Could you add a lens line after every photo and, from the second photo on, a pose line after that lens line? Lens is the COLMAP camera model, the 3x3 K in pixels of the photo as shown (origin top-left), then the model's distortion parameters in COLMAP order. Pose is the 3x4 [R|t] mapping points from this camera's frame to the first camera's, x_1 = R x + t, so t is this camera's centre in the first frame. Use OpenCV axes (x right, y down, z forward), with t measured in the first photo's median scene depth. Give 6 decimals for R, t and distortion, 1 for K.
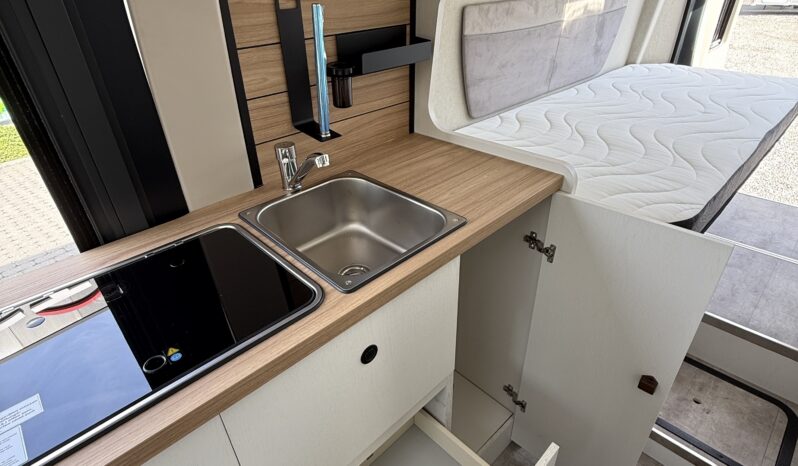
lens RADIAL K [[427.1, 0, 399.0], [0, 427.1, 233.0], [0, 0, 1]] dist [0.000721, -0.000821]
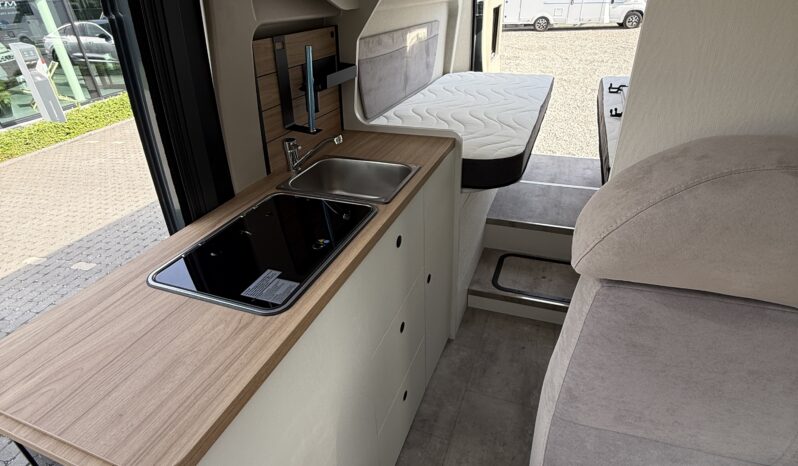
lens RADIAL K [[427.1, 0, 399.0], [0, 427.1, 233.0], [0, 0, 1]] dist [0.000721, -0.000821]
pose [[0.907538, -0.207521, 0.365116, -0.412057], [0.224515, 0.974462, -0.004202, 0.152466], [-0.354919, 0.085788, 0.930953, -0.365876]]
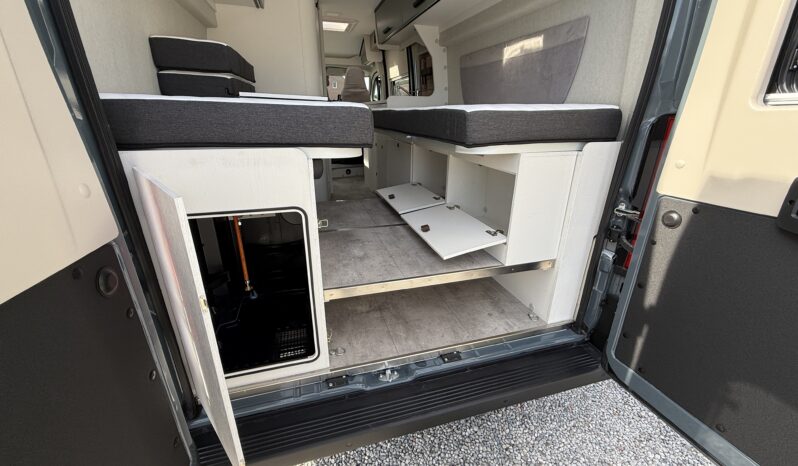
lens RADIAL K [[317.7, 0, 396.2], [0, 317.7, 234.3], [0, 0, 1]] dist [-0.000189, -0.000334]
pose [[-0.464939, 0.346662, -0.814652, 2.575157], [-0.453763, 0.696804, 0.555485, -0.751756], [0.760218, 0.627925, -0.166669, 1.895176]]
